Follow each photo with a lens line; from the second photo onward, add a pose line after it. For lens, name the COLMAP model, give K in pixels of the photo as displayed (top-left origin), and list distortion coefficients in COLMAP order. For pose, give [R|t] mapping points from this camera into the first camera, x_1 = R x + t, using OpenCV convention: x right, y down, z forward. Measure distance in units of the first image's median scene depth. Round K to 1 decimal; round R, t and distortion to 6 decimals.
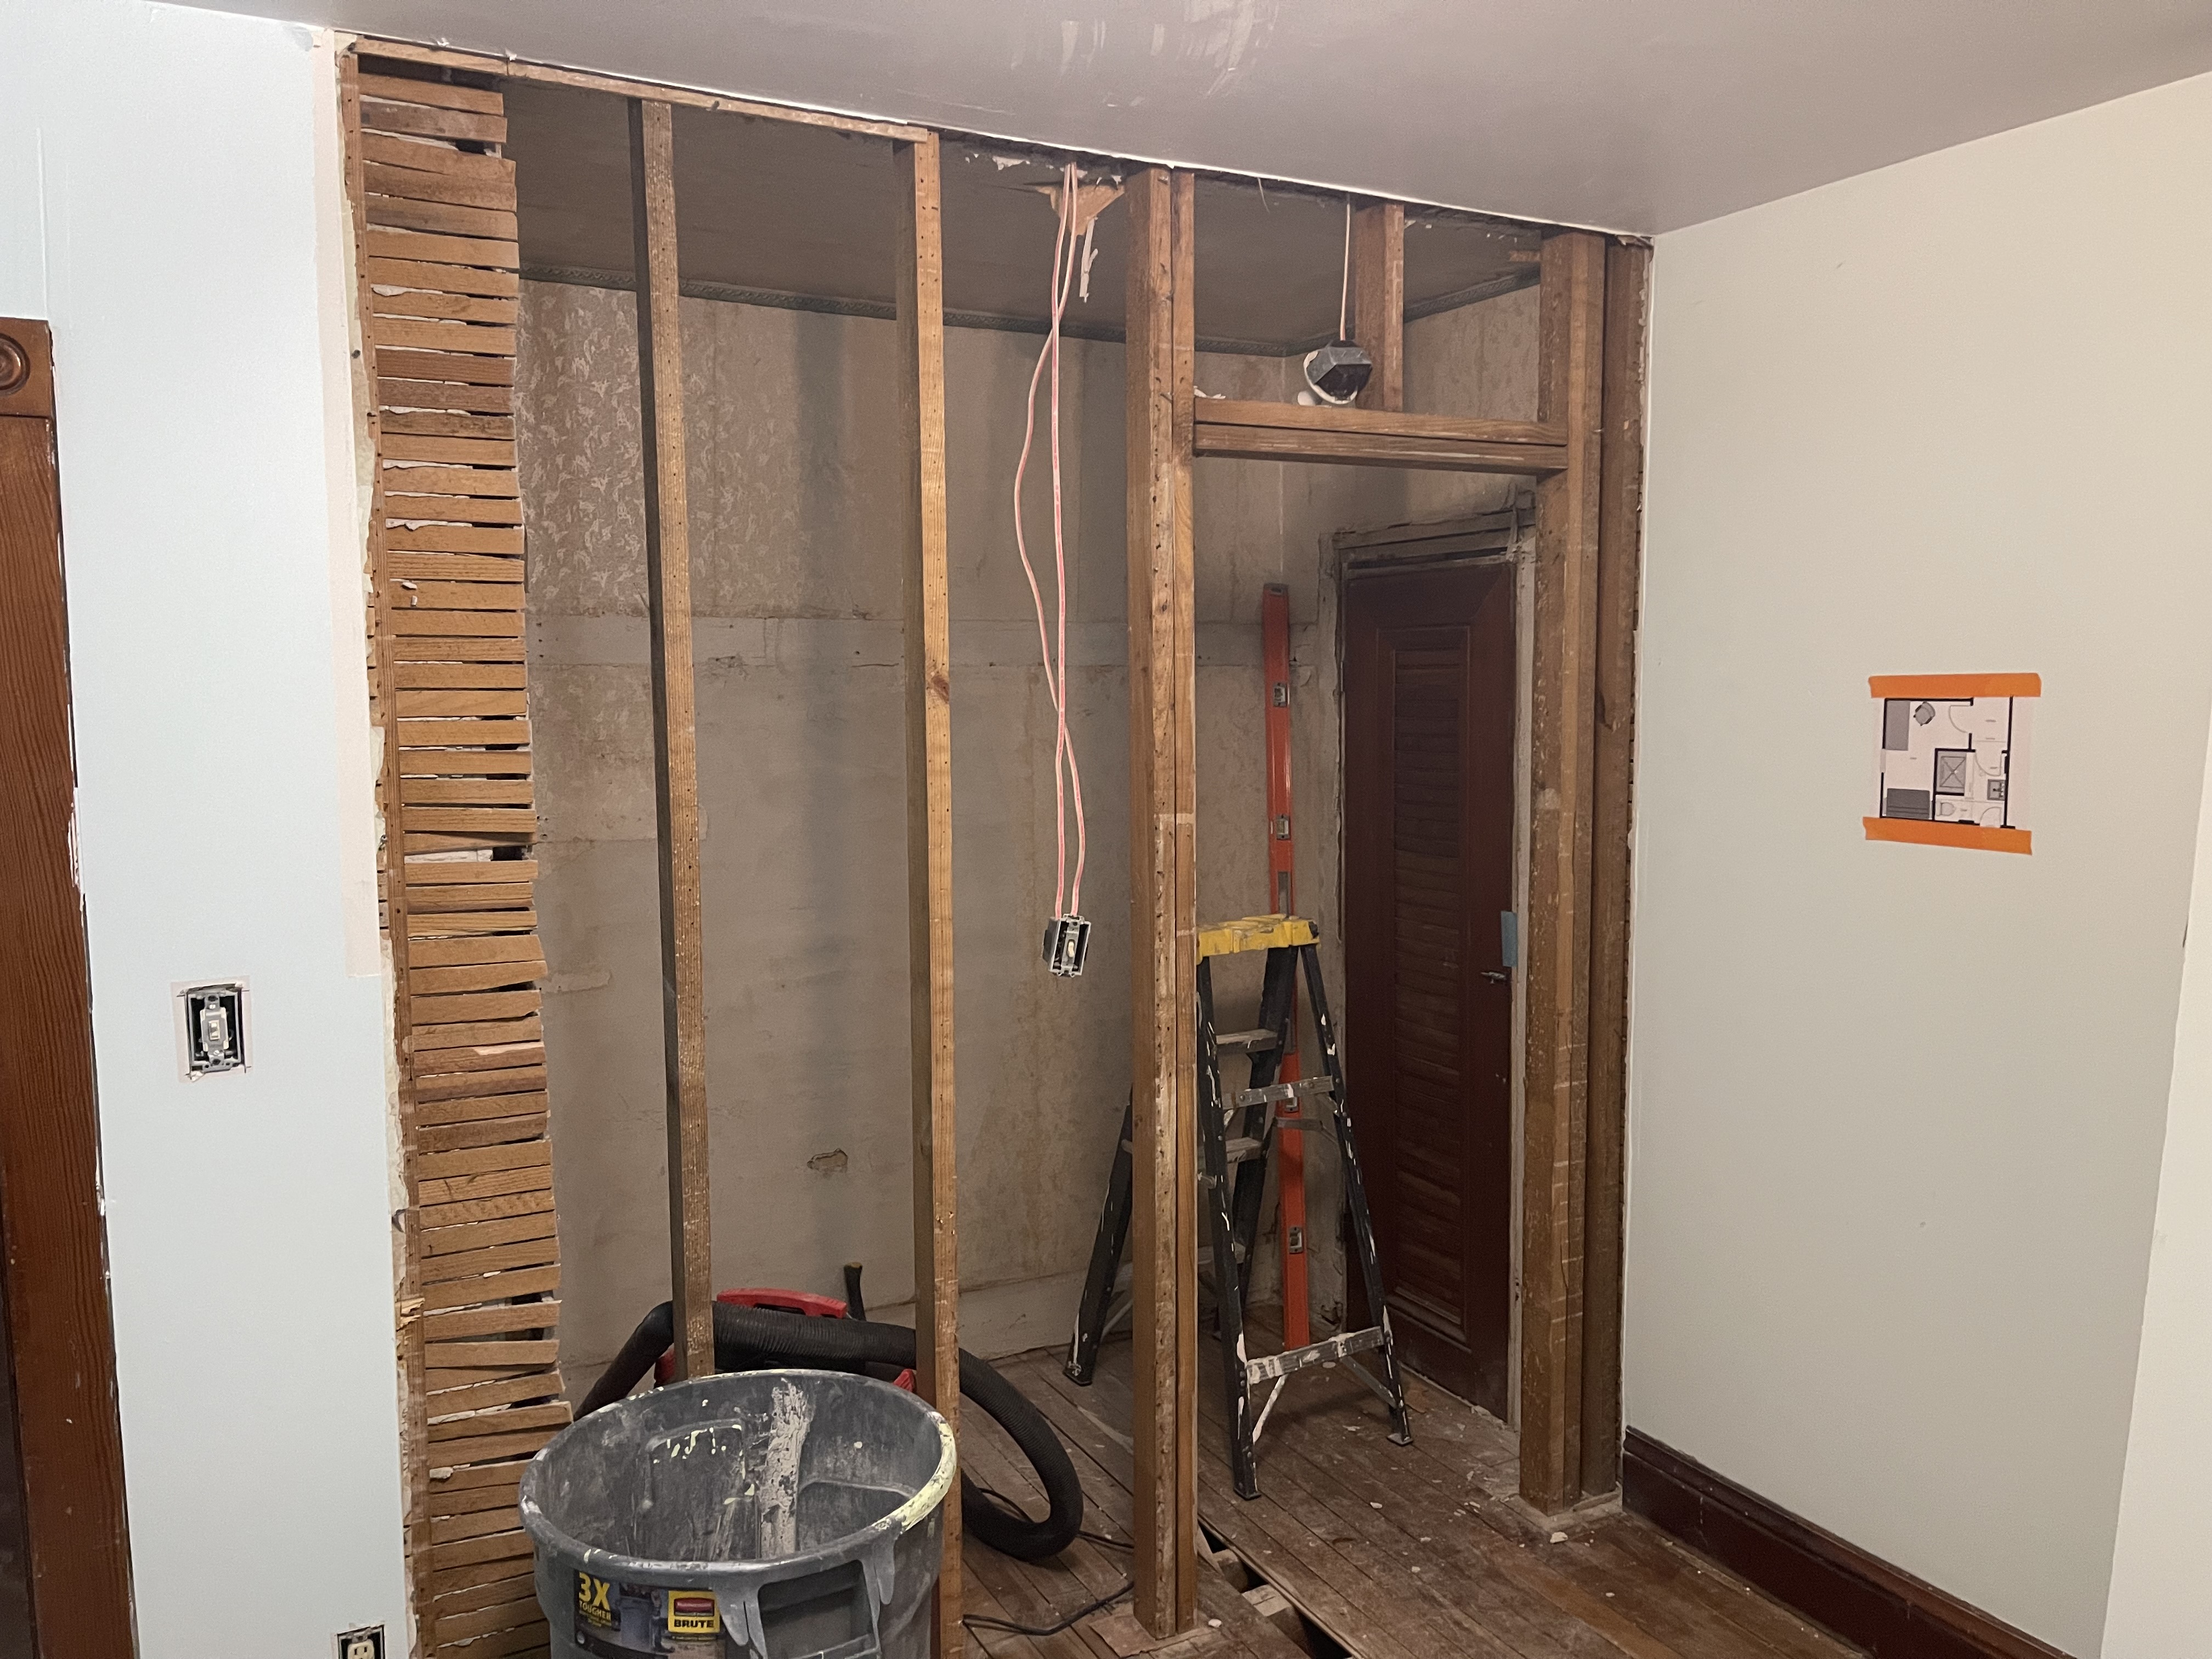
lens RADIAL K [[1614.1, 0, 1093.2], [0, 1614.1, 829.3], [0, 0, 1]] dist [-0.002669, 0.004195]
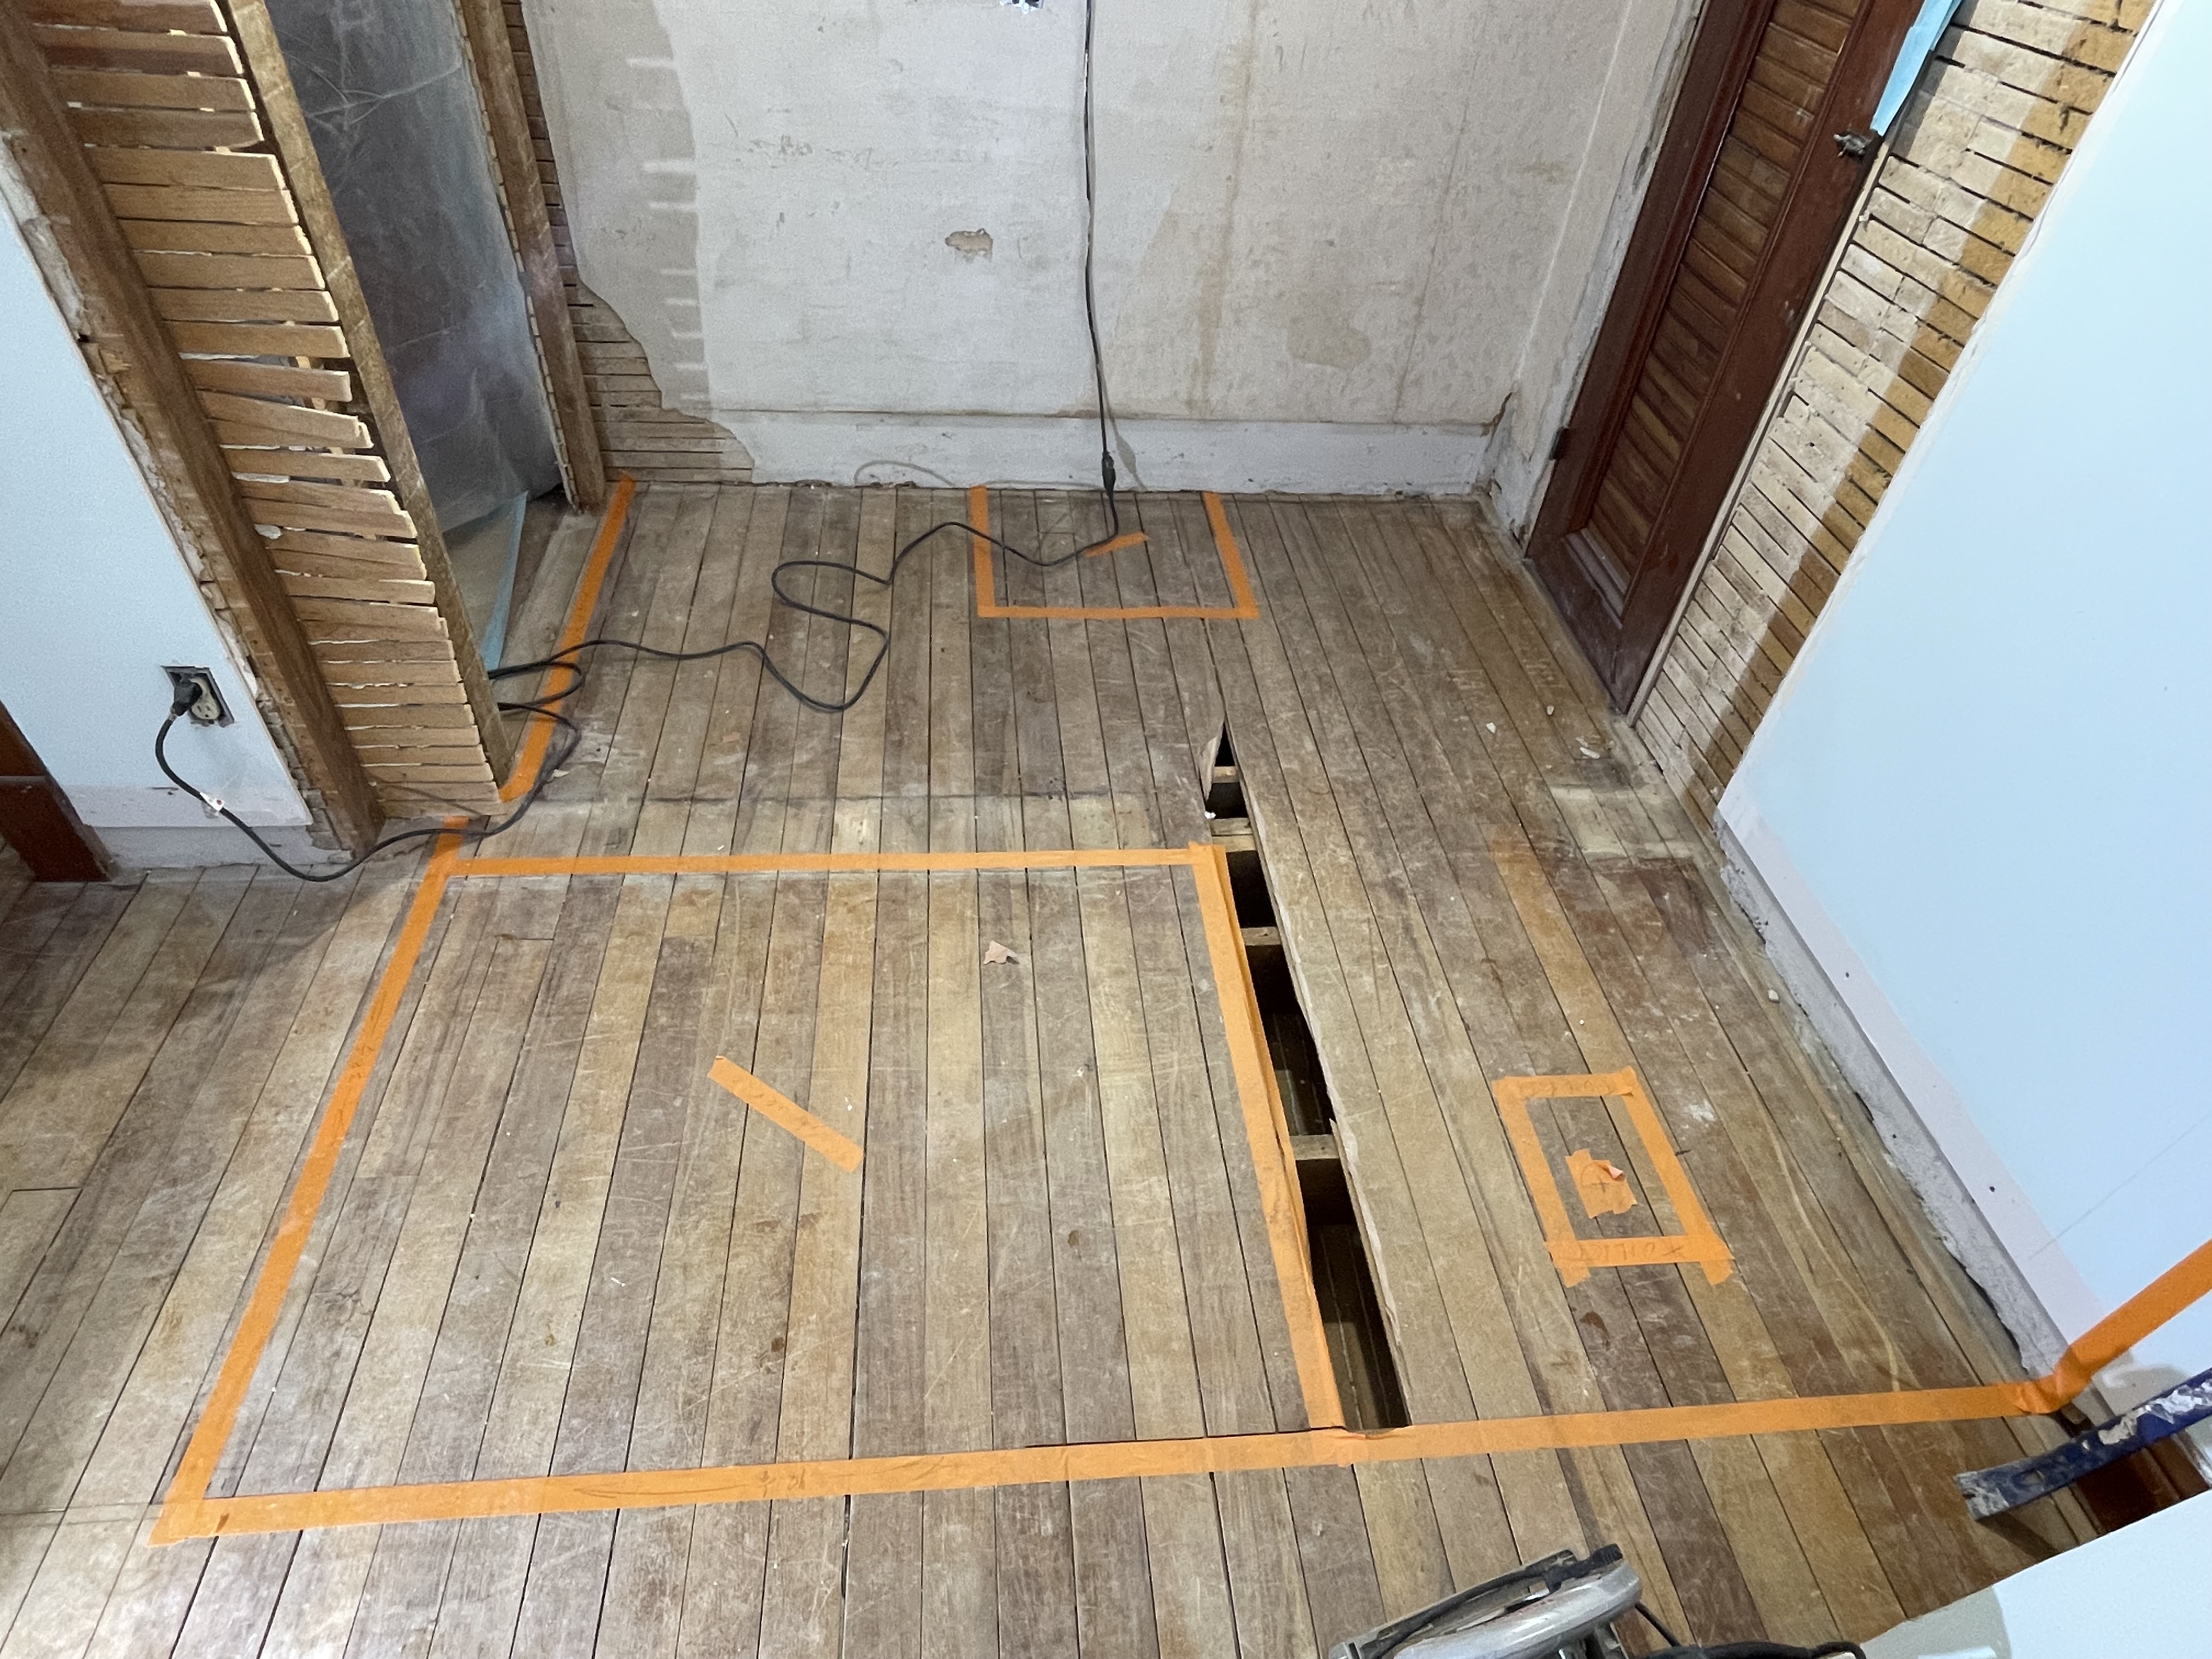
lens RADIAL K [[1230.7, 0, 1086.4], [0, 1230.7, 827.6], [0, 0, 1]] dist [0.001229, 0.002708]
pose [[0.924586, 0.308395, -0.223682, 0.220664], [-0.106928, 0.773598, 0.624590, 0.036102], [0.365660, -0.553569, 0.748234, 0.500355]]
